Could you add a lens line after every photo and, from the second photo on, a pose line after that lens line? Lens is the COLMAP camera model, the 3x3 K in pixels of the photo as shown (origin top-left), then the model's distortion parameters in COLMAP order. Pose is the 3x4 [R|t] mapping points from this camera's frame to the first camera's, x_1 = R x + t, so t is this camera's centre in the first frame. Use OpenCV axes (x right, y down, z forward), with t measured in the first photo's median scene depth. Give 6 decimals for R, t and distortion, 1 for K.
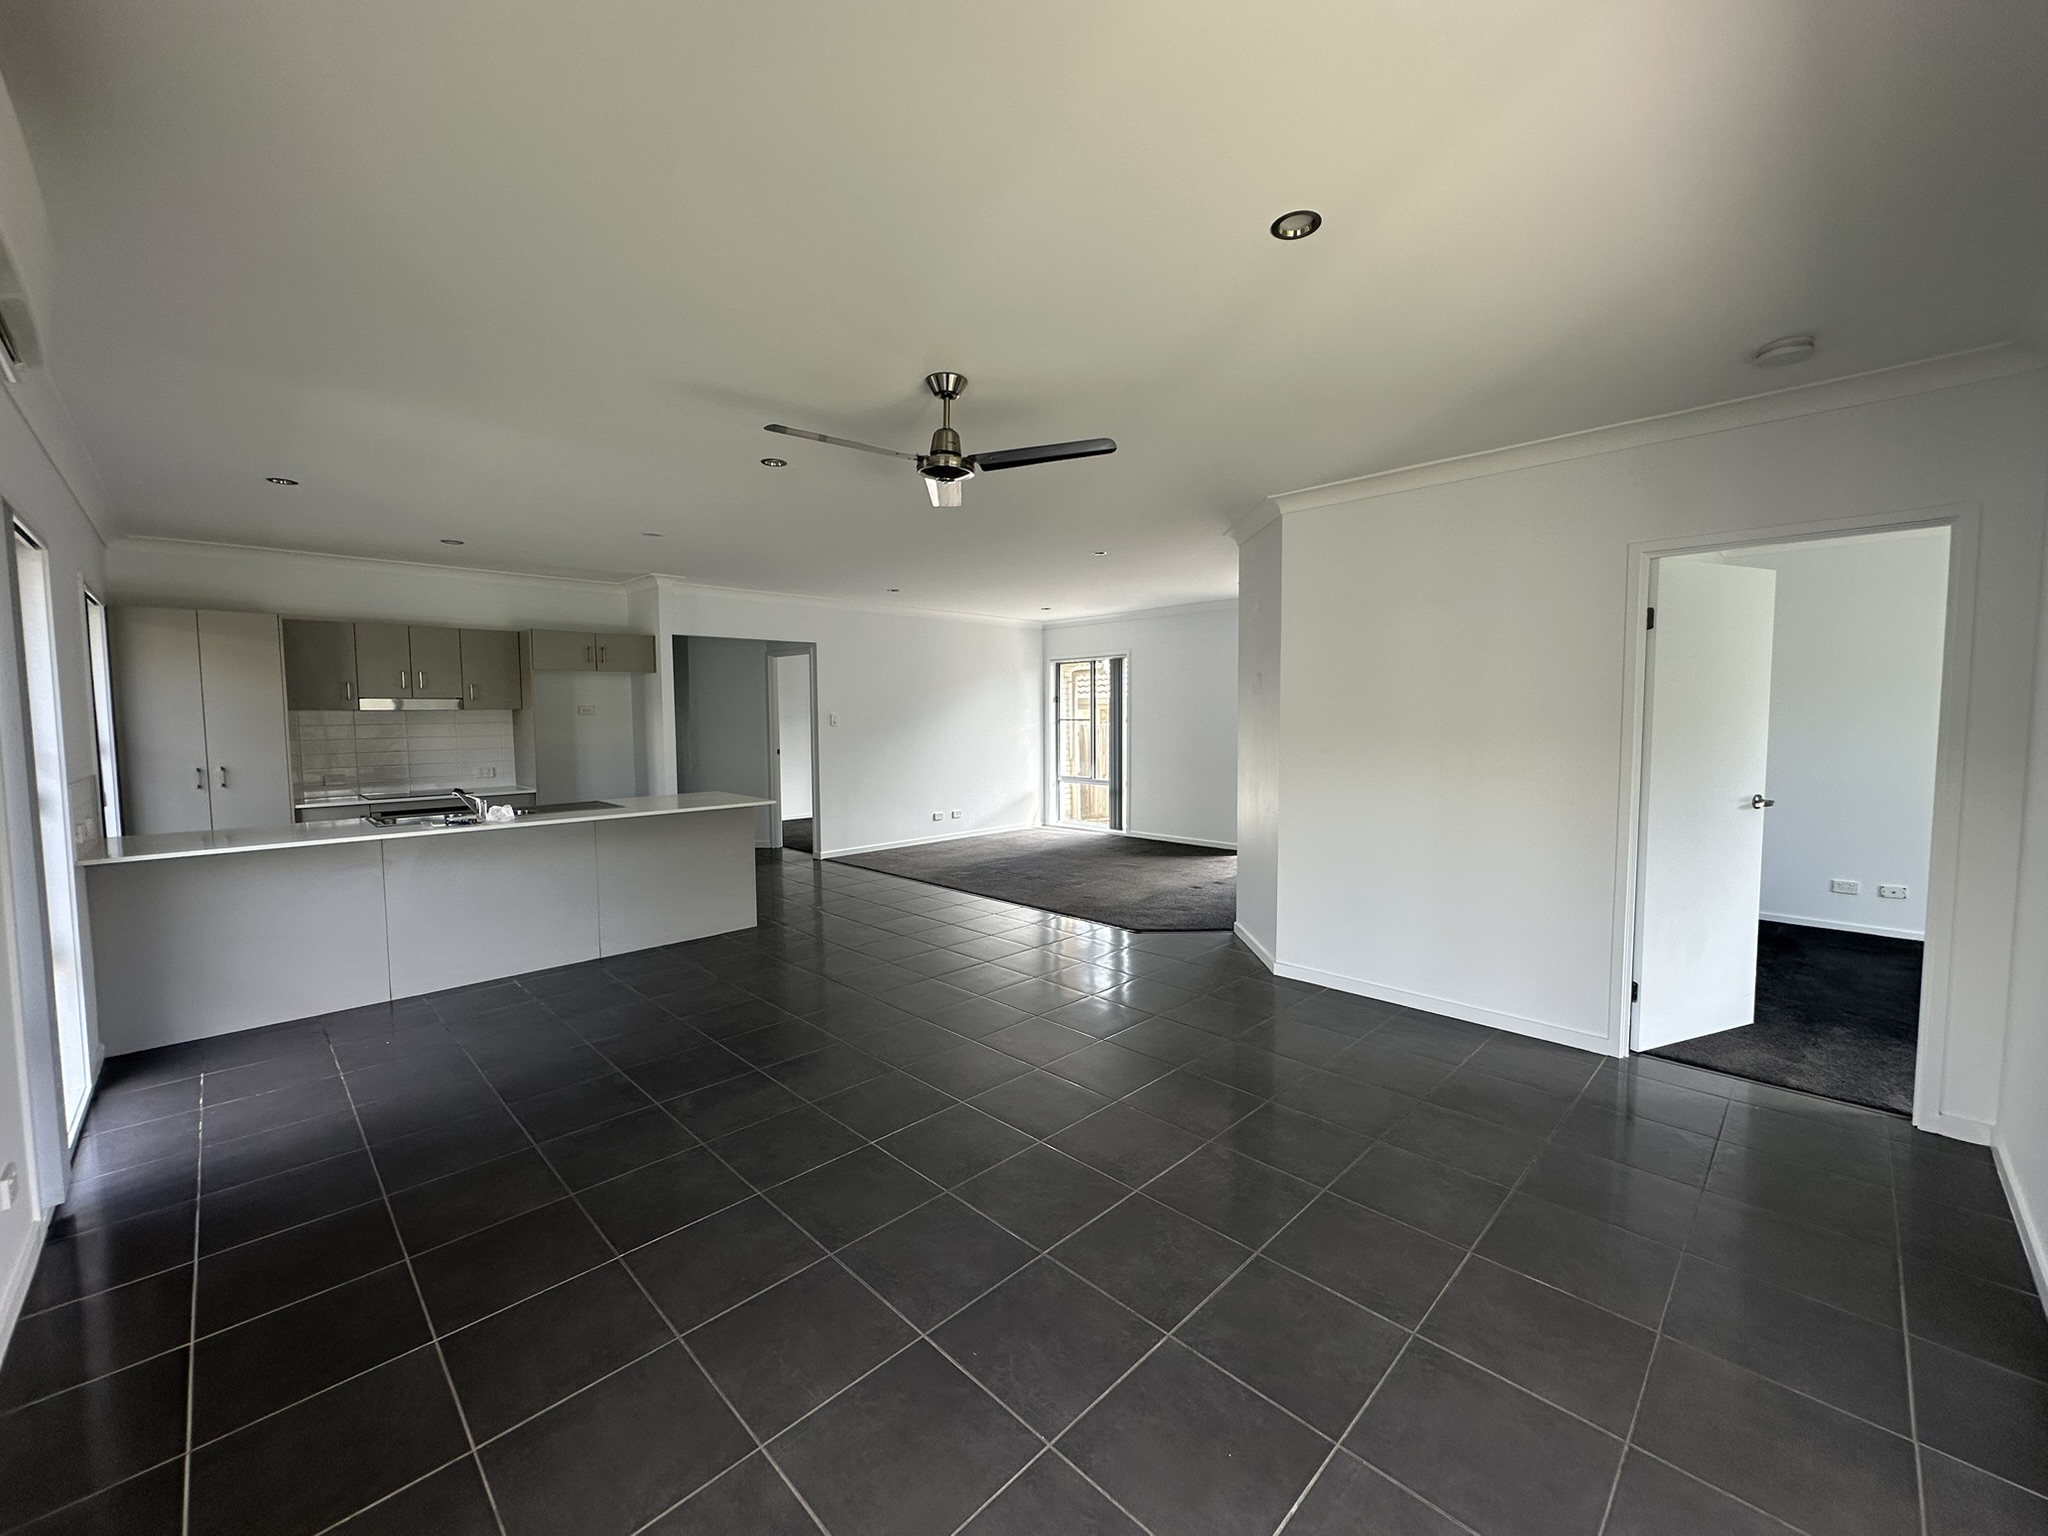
lens RADIAL K [[813.5, 0, 1028.2], [0, 813.5, 764.2], [0, 0, 1]] dist [-0.006607, 0.001628]
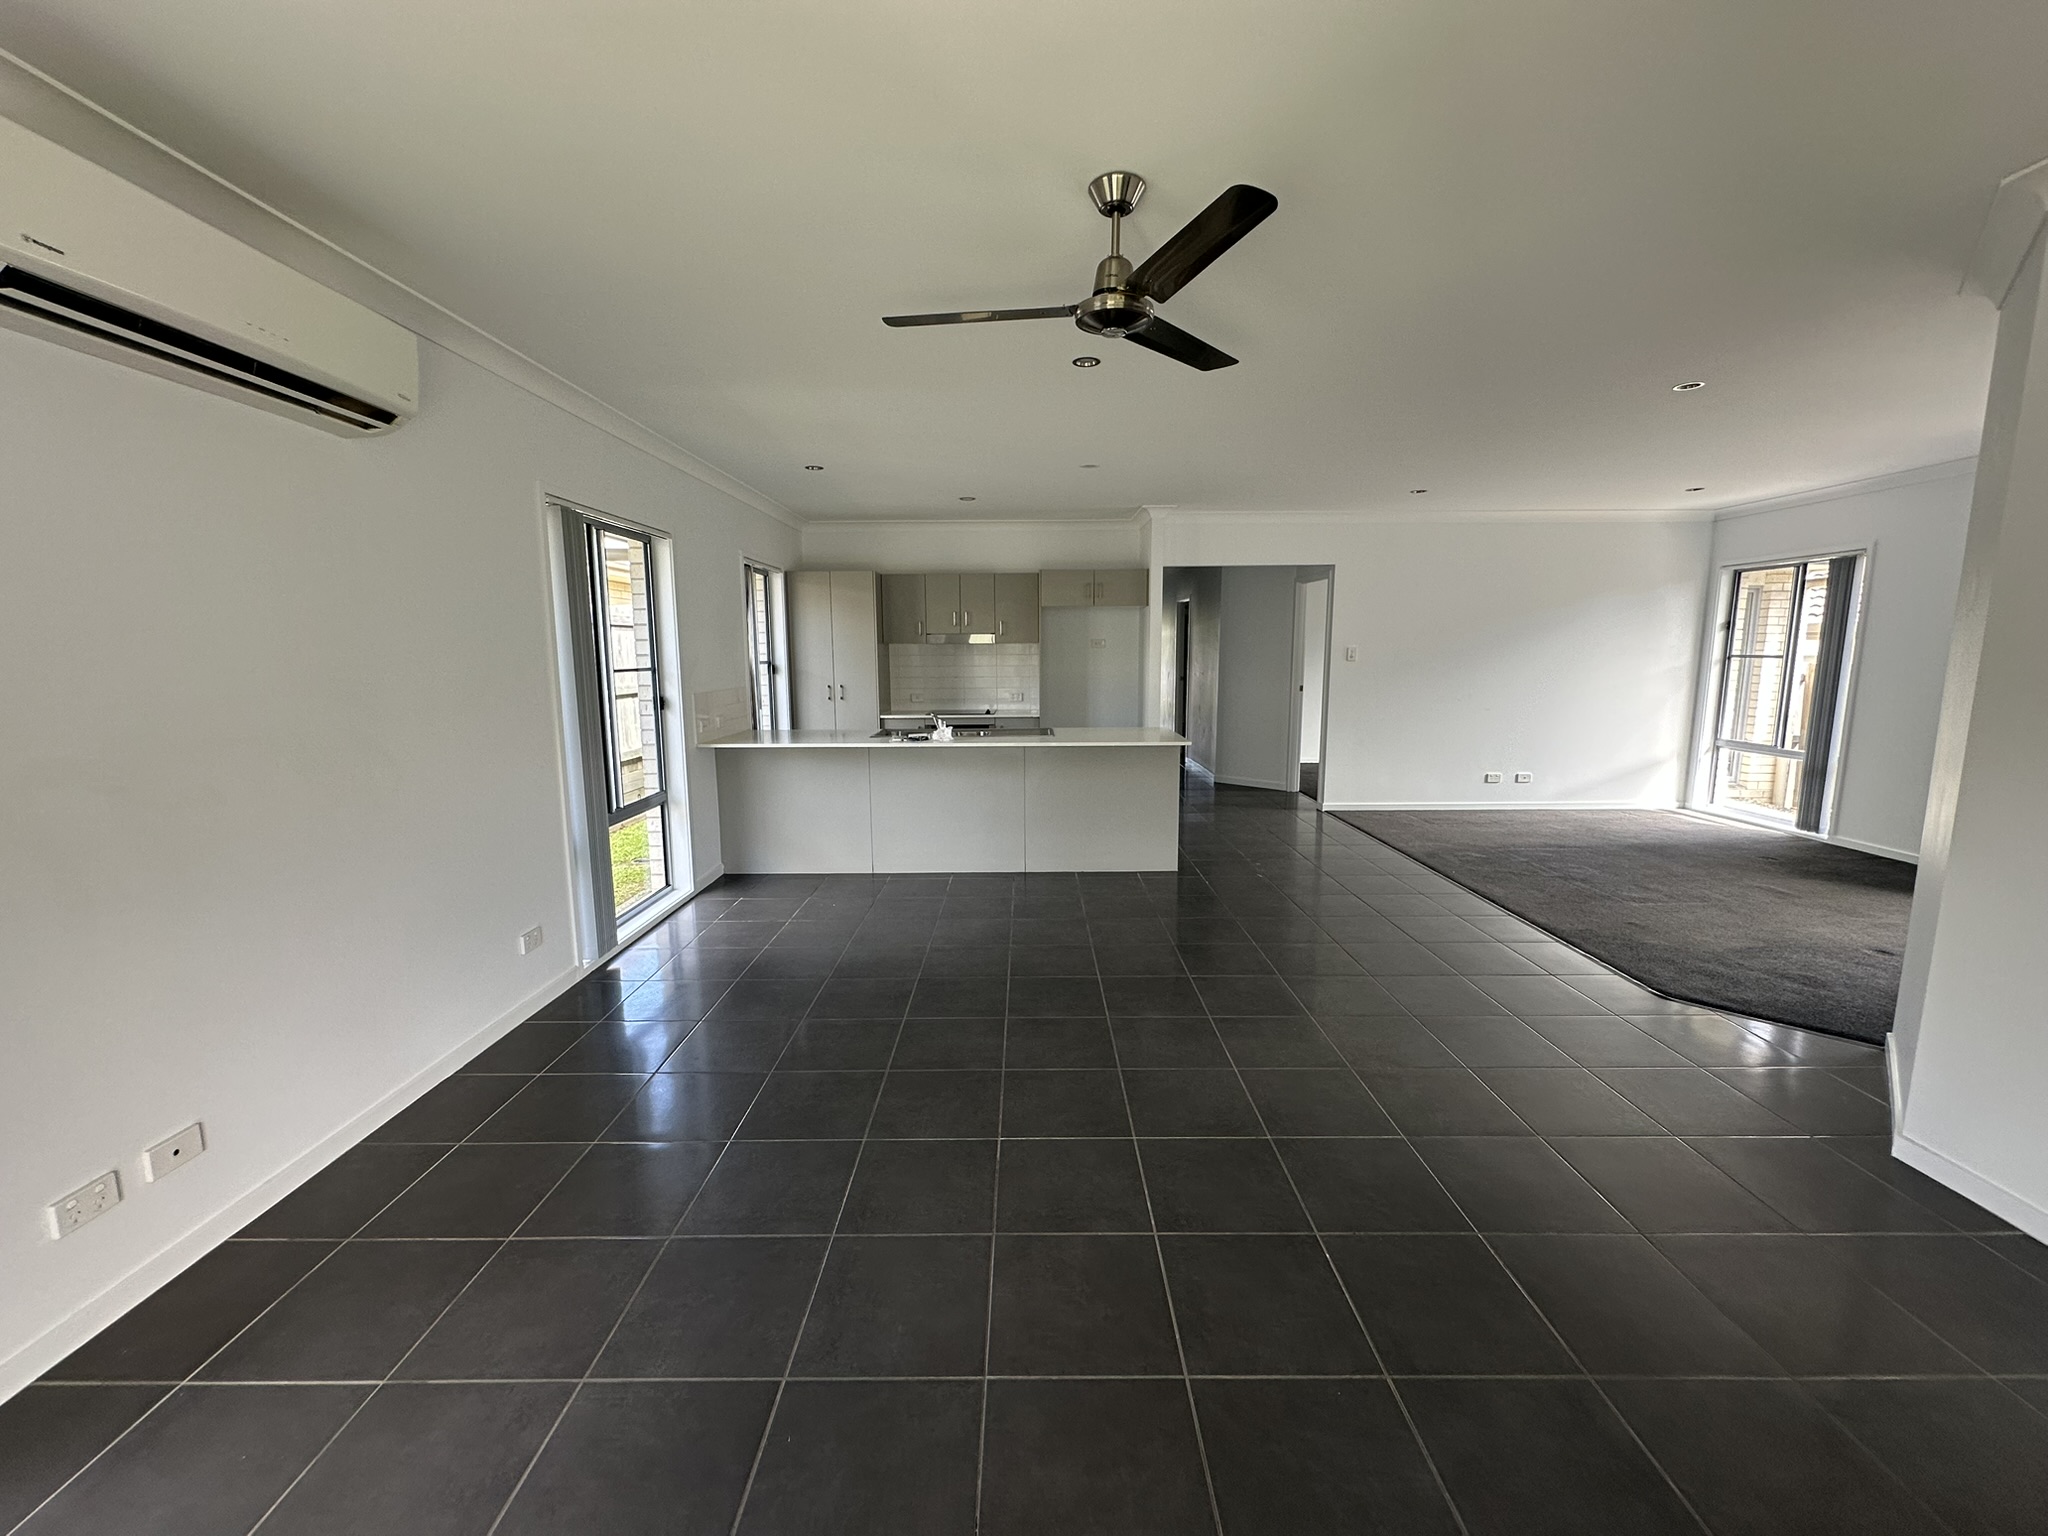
lens RADIAL K [[813.5, 0, 1027.1], [0, 813.5, 763.8], [0, 0, 1]] dist [-0.006607, 0.001628]
pose [[0.706518, 0.102068, -0.700296, 0.158346], [-0.043764, 0.993952, 0.100716, -0.011768], [0.706340, -0.040510, 0.706712, 0.162038]]
